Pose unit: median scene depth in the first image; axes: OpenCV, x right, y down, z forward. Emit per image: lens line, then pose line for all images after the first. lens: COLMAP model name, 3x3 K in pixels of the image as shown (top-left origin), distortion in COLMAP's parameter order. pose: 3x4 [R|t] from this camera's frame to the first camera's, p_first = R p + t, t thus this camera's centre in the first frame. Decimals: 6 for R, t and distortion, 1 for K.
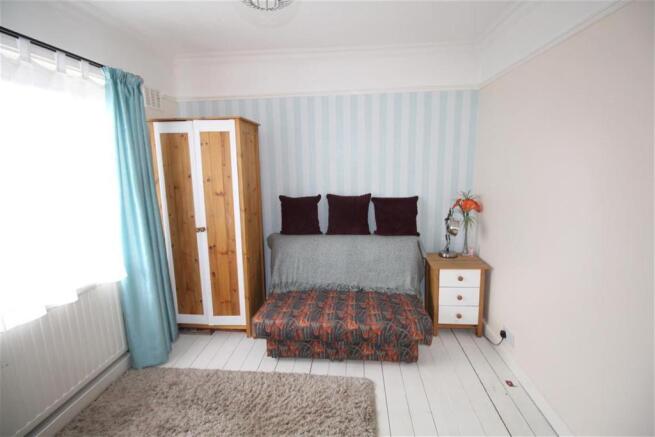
lens RADIAL K [[301.2, 0, 328.2], [0, 301.2, 213.1], [0, 0, 1]] dist [-0.027475, -0.000581]
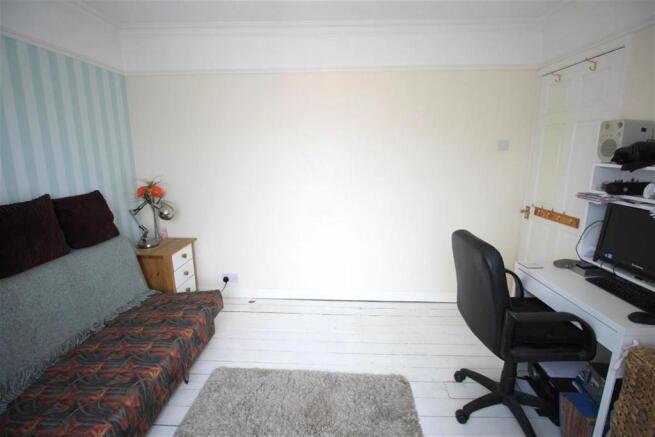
lens RADIAL K [[307.7, 0, 327.5], [0, 307.7, 218.5], [0, 0, 1]] dist [0.001304, -0.000072]
pose [[-0.064416, -0.201808, 0.977304, -0.661211], [0.159543, 0.964659, 0.209713, -0.066349], [-0.985087, 0.169431, -0.029943, 0.488292]]
